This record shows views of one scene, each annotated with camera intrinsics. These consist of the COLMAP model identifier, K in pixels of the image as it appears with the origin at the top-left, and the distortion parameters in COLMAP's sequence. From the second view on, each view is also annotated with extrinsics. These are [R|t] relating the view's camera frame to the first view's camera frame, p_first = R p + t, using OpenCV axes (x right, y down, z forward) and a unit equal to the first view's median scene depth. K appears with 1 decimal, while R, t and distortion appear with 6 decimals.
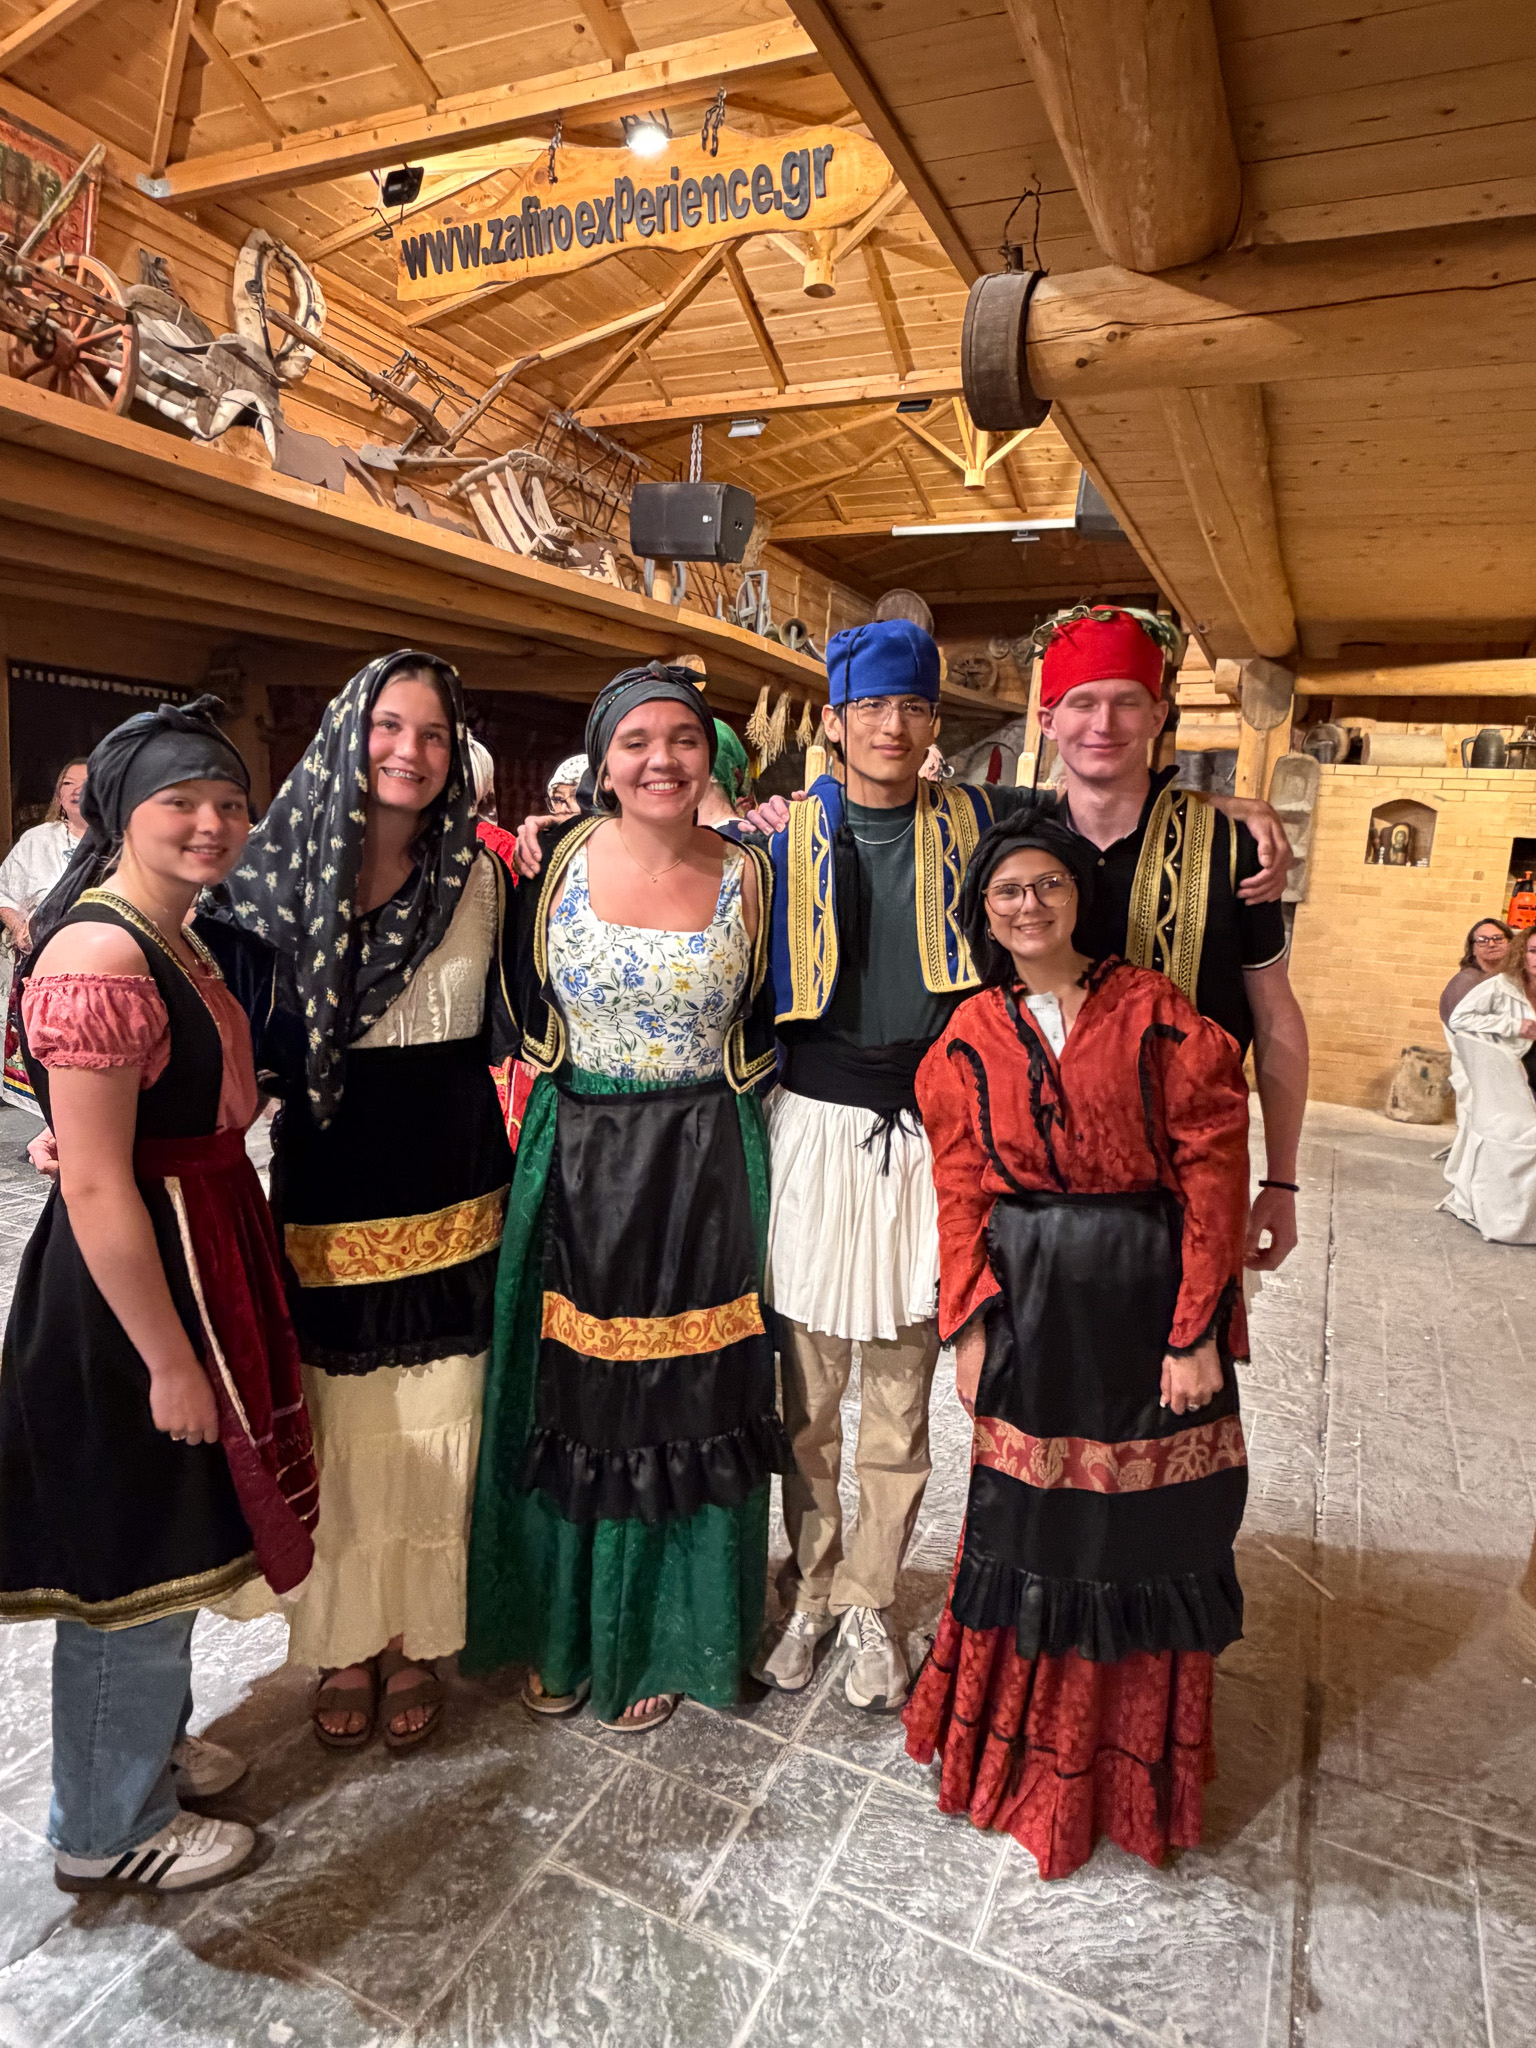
lens RADIAL K [[1203.3, 0, 783.6], [0, 1203.3, 1020.1], [0, 0, 1]] dist [-0.009726, 0.008213]
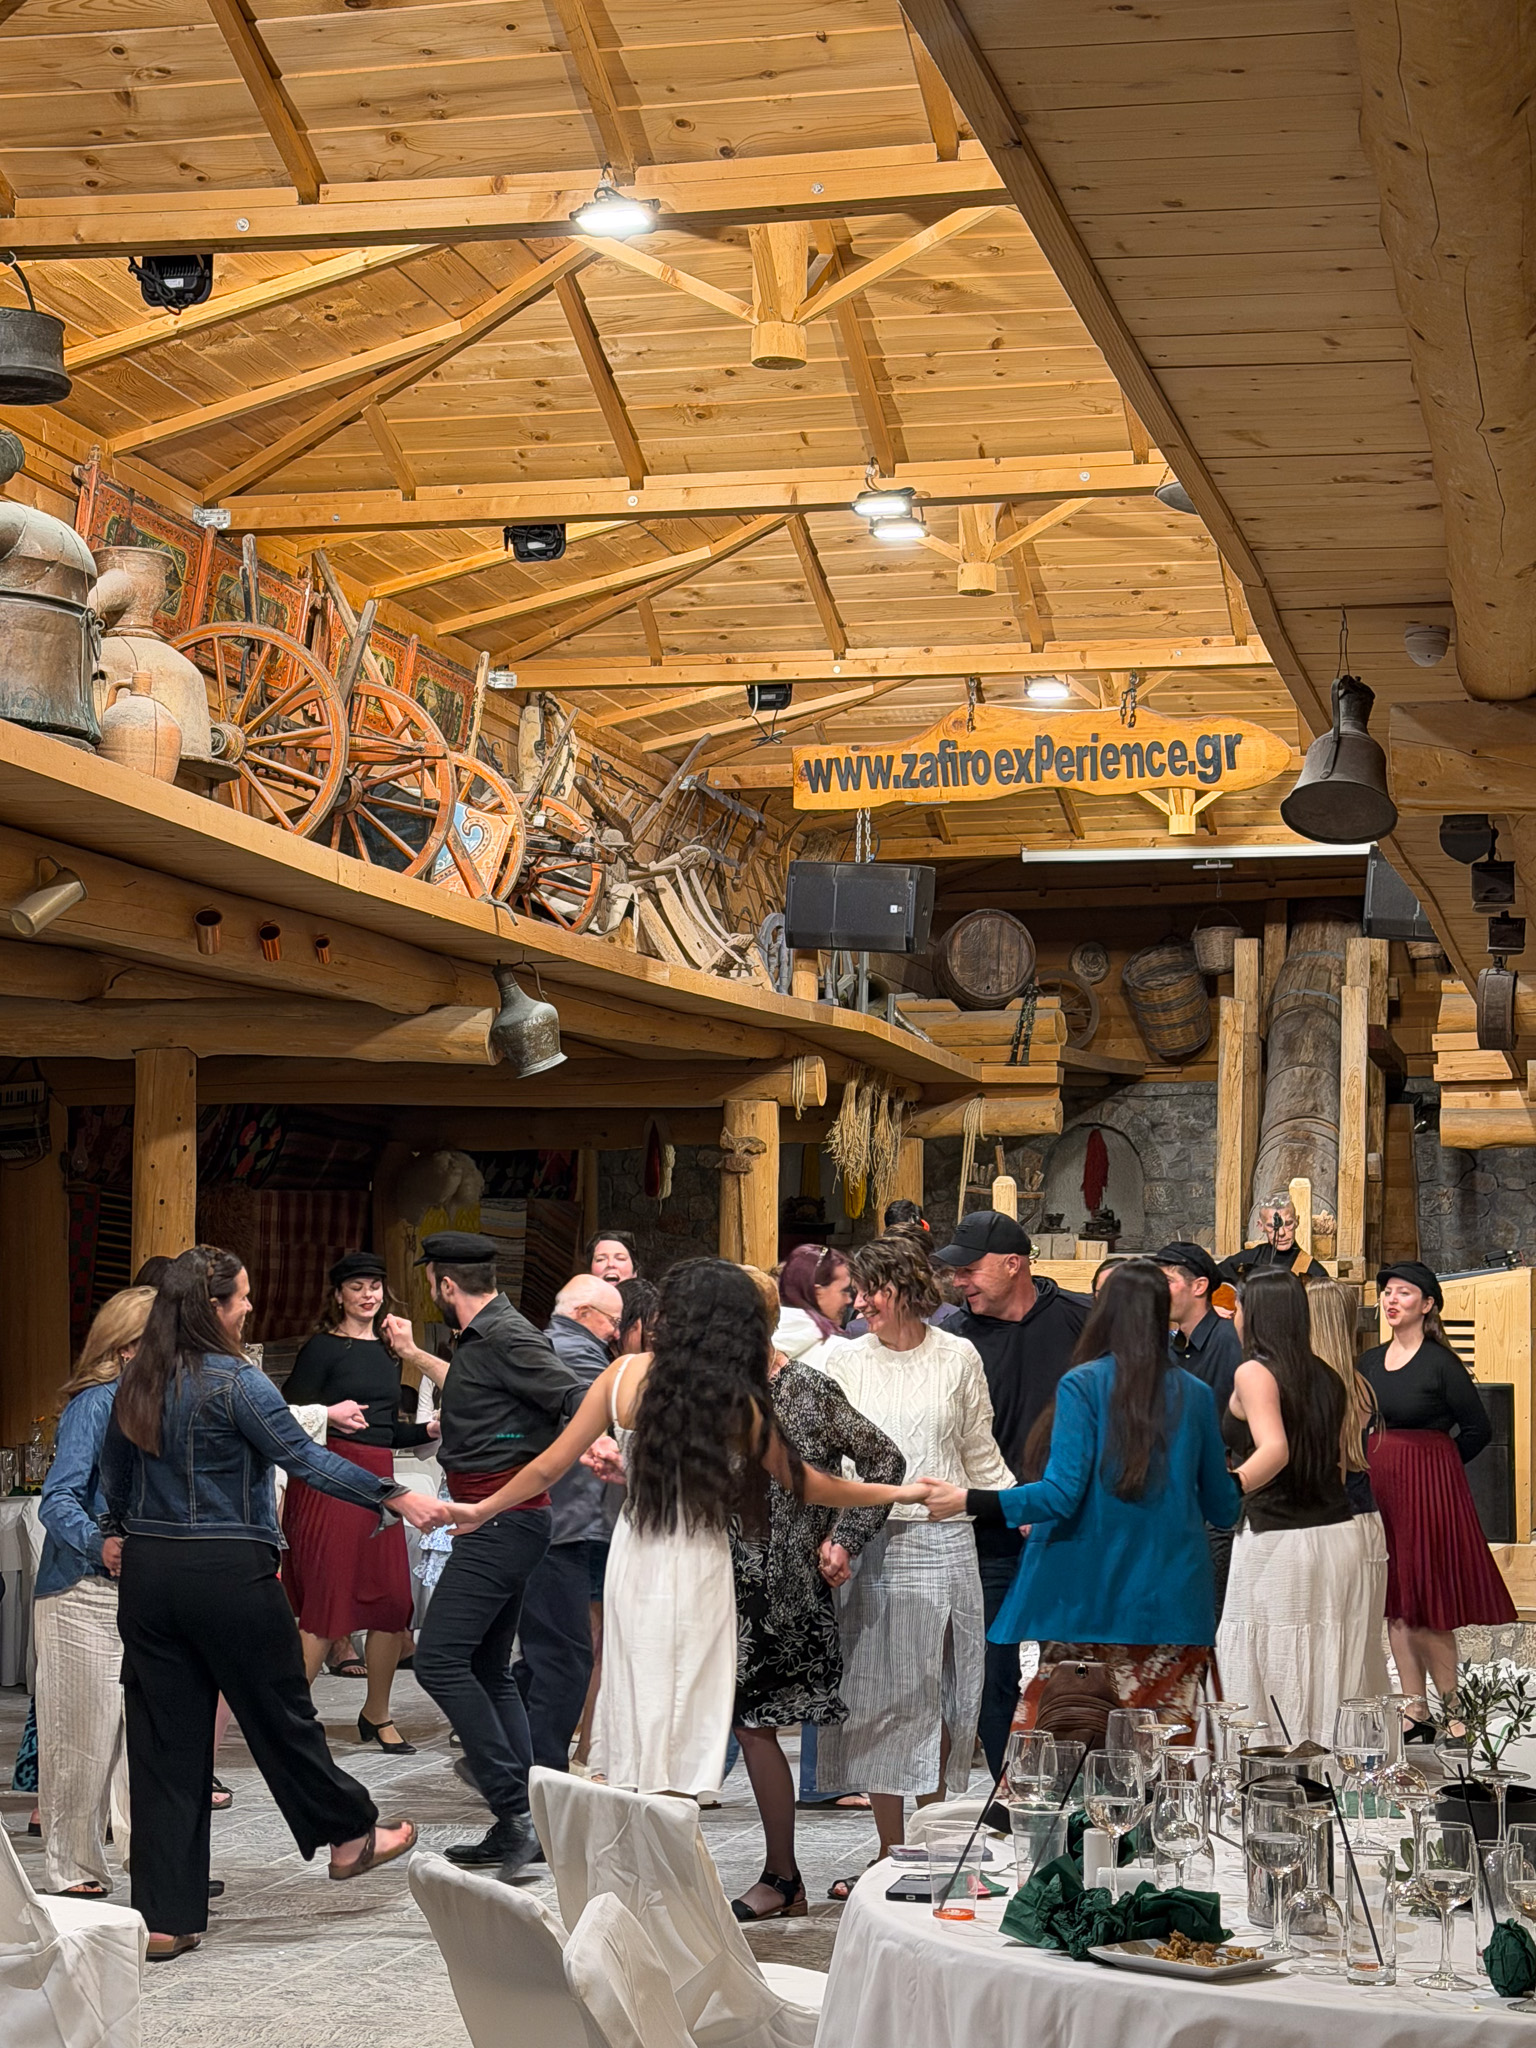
lens RADIAL K [[3488.1, 0, 747.0], [0, 3488.1, 1032.3], [0, 0, 1]] dist [0.075956, 0.000000]
pose [[0.983683, -0.033410, 0.176782, -0.833302], [0.072584, 0.972787, -0.220039, 0.238499], [-0.164620, 0.229281, 0.959339, -1.722568]]
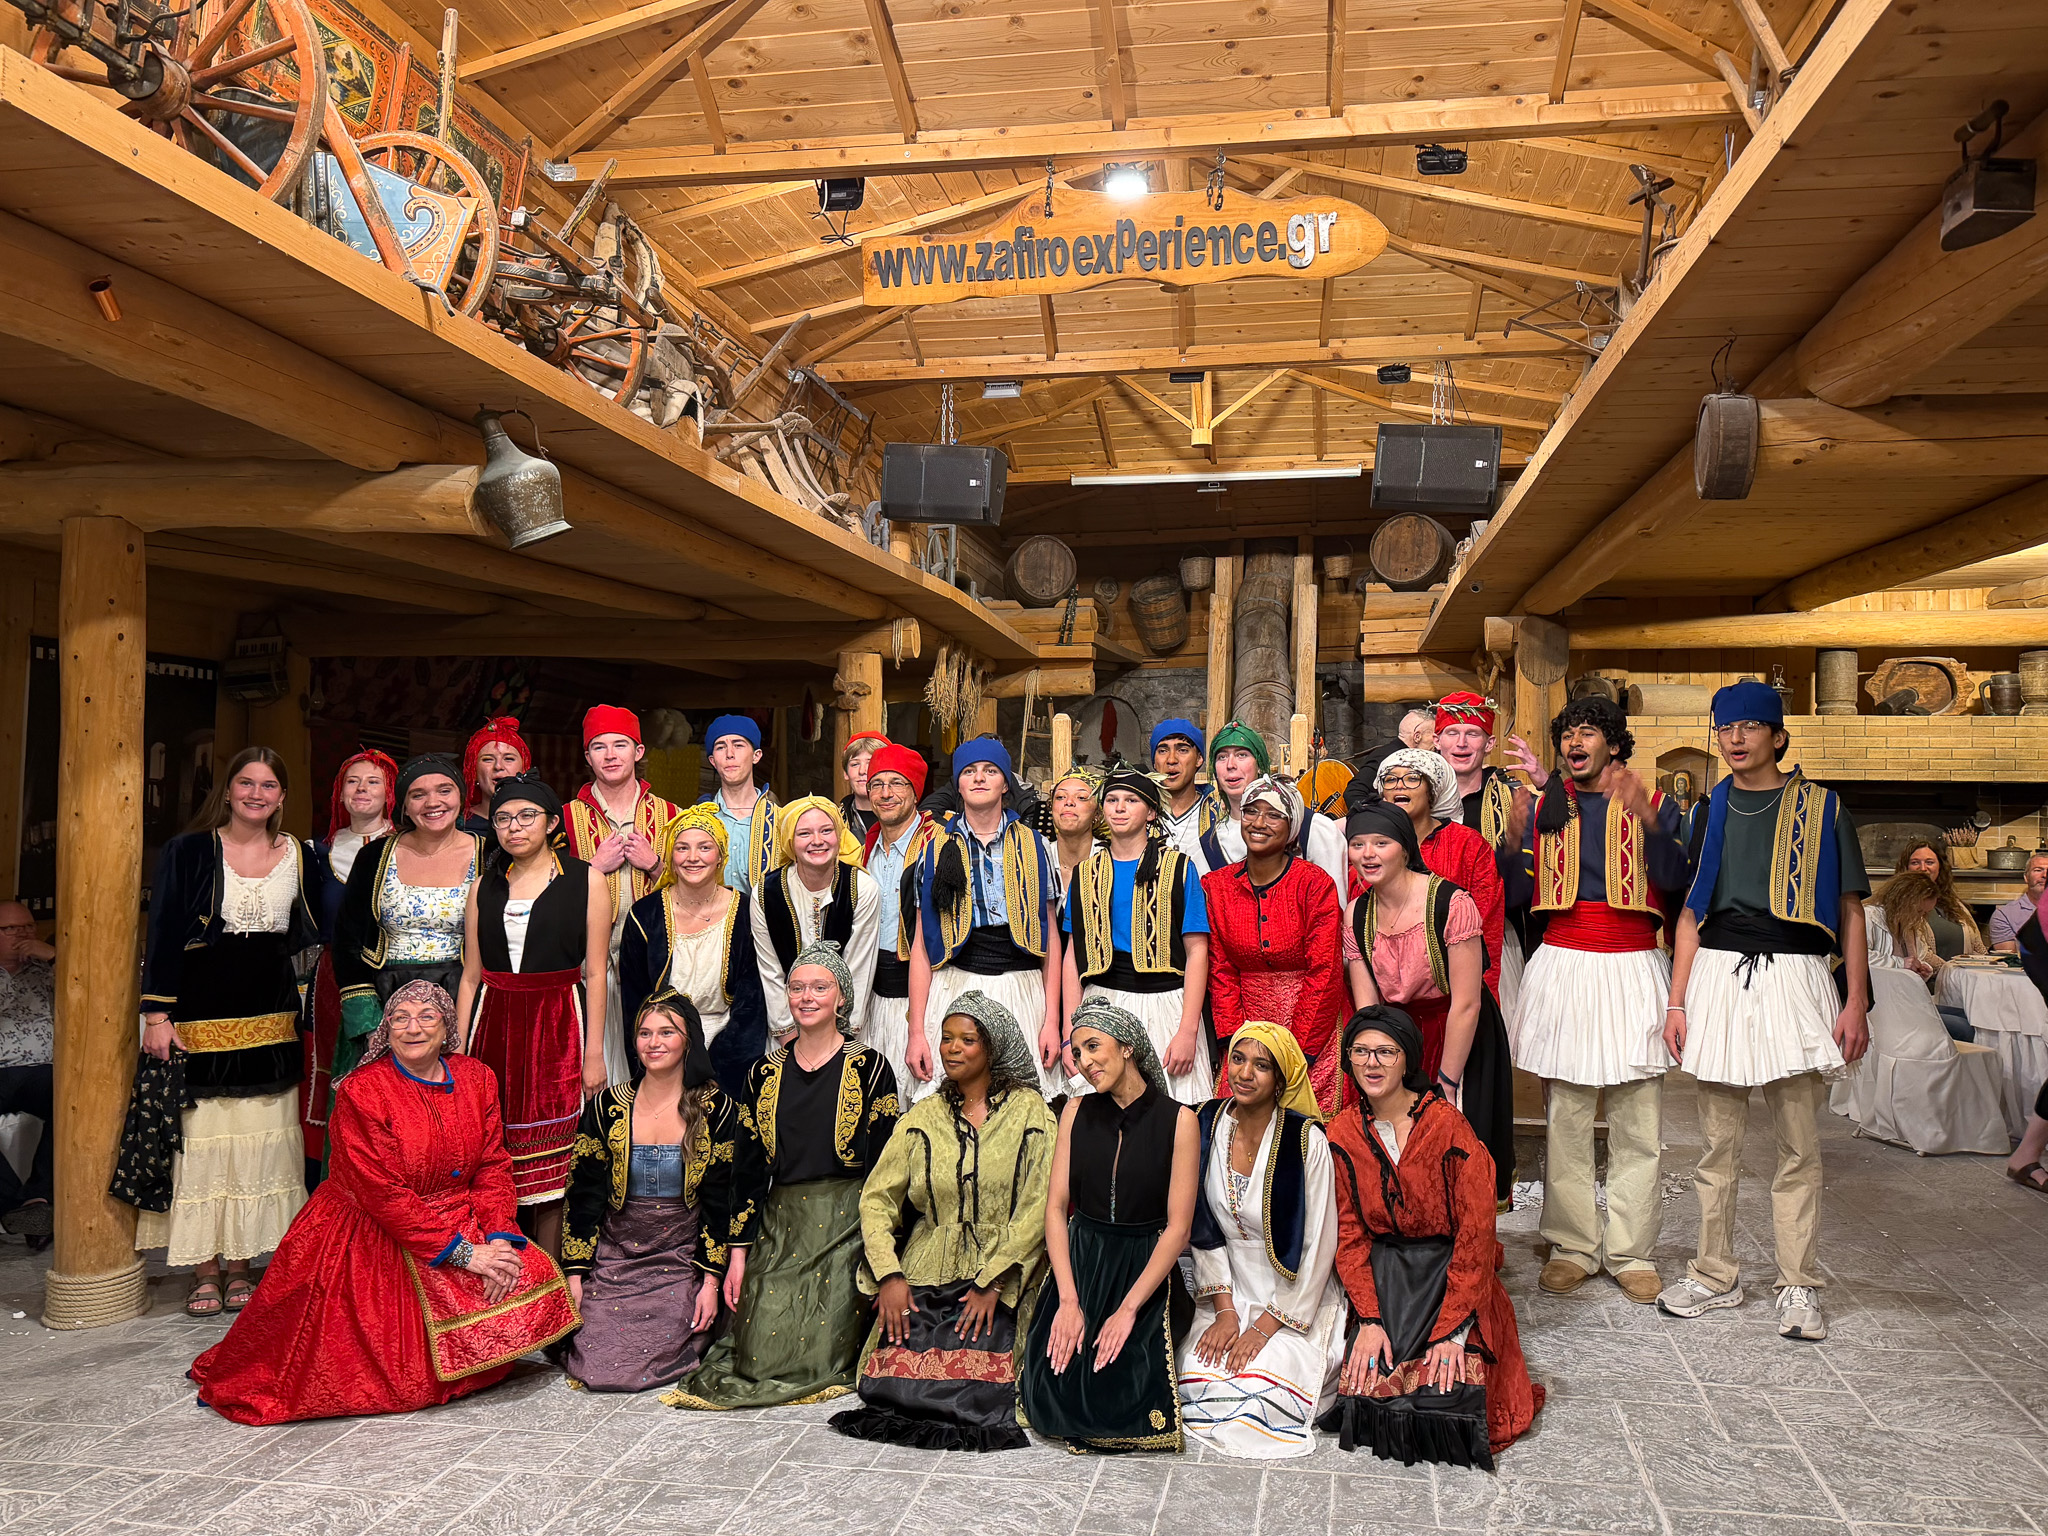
lens RADIAL K [[1581.2, 0, 1052.0], [0, 1581.2, 780.6], [0, 0, 1]] dist [0.063015, -0.028898]
pose [[0.965129, -0.043875, 0.258072, -0.487916], [0.086542, 0.983900, -0.156372, 0.016237], [-0.247056, 0.173253, 0.953387, -0.226027]]
